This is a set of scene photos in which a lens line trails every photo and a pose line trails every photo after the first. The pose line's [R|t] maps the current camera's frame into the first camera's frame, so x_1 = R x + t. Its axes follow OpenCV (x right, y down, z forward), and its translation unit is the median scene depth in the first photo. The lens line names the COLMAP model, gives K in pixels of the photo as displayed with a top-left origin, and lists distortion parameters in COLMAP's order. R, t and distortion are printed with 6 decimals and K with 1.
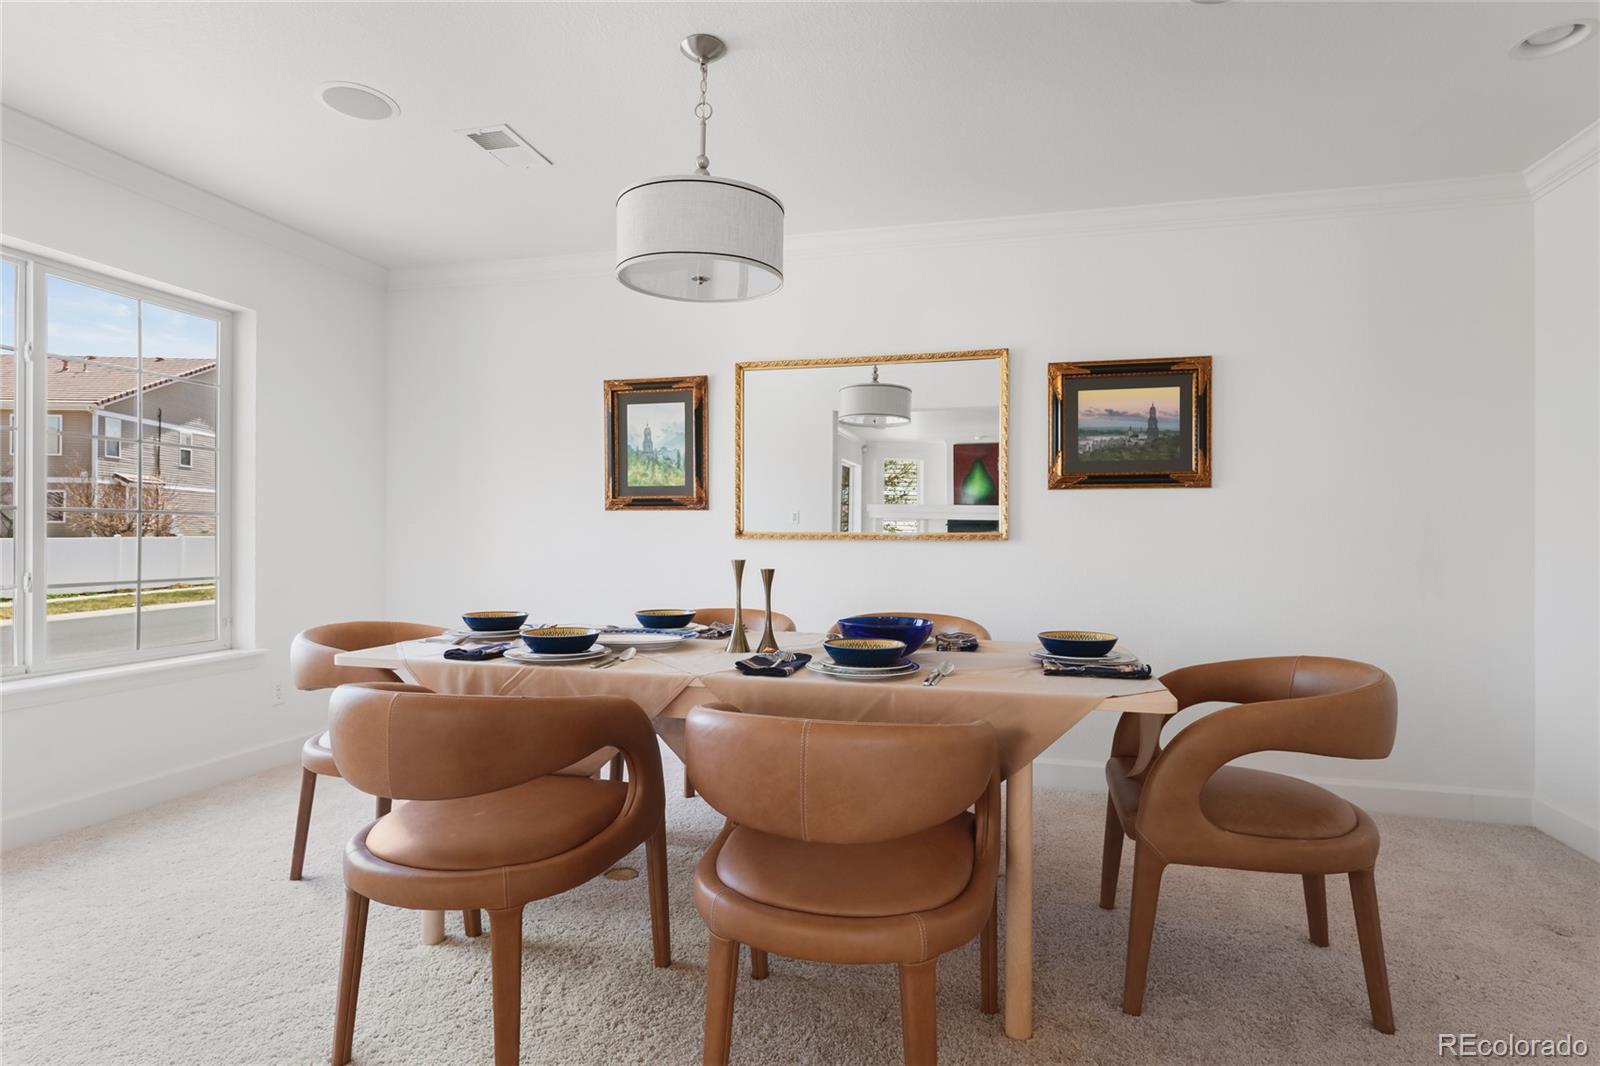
lens RADIAL K [[814.3, 0, 797.9], [0, 814.3, 523.7], [0, 0, 1]] dist [-0.000837, 0.000006]
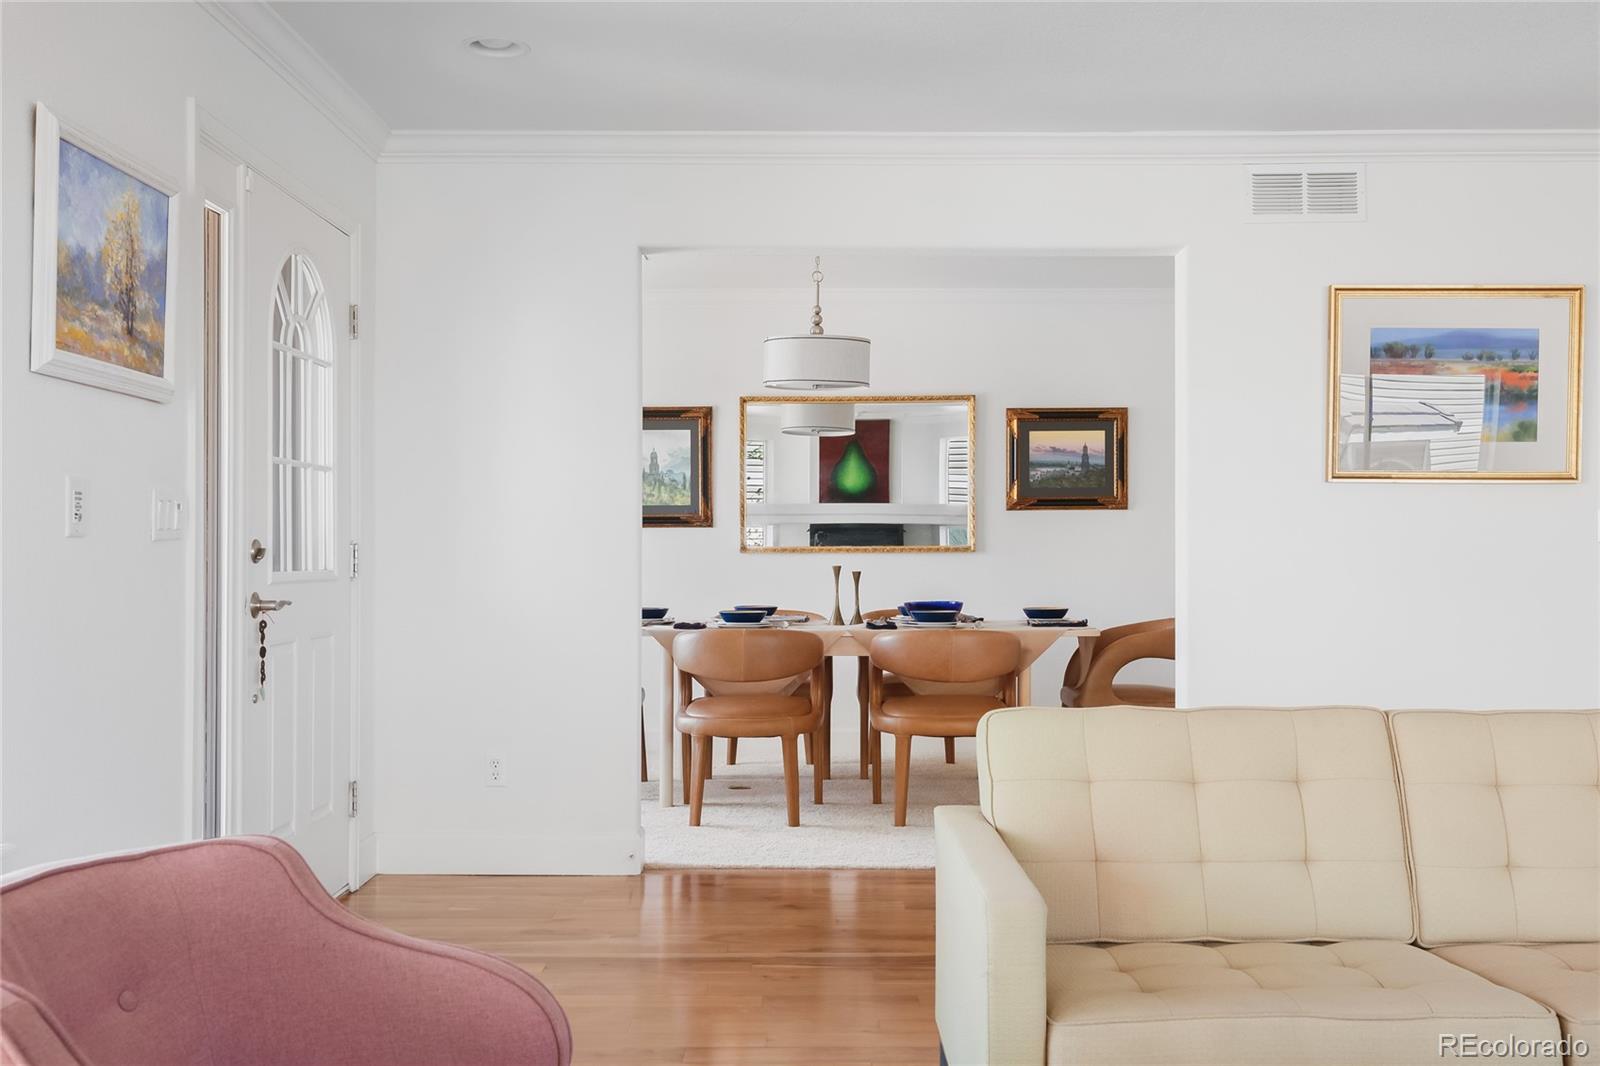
lens RADIAL K [[1666.8, 0, 800.5], [0, 1666.8, 534.8], [0, 0, 1]] dist [0.004991, 0.000000]
pose [[0.969964, -0.006625, 0.243158, -0.610191], [0.004604, 0.999950, 0.008879, -0.028990], [-0.243205, -0.007493, 0.969946, -1.374691]]
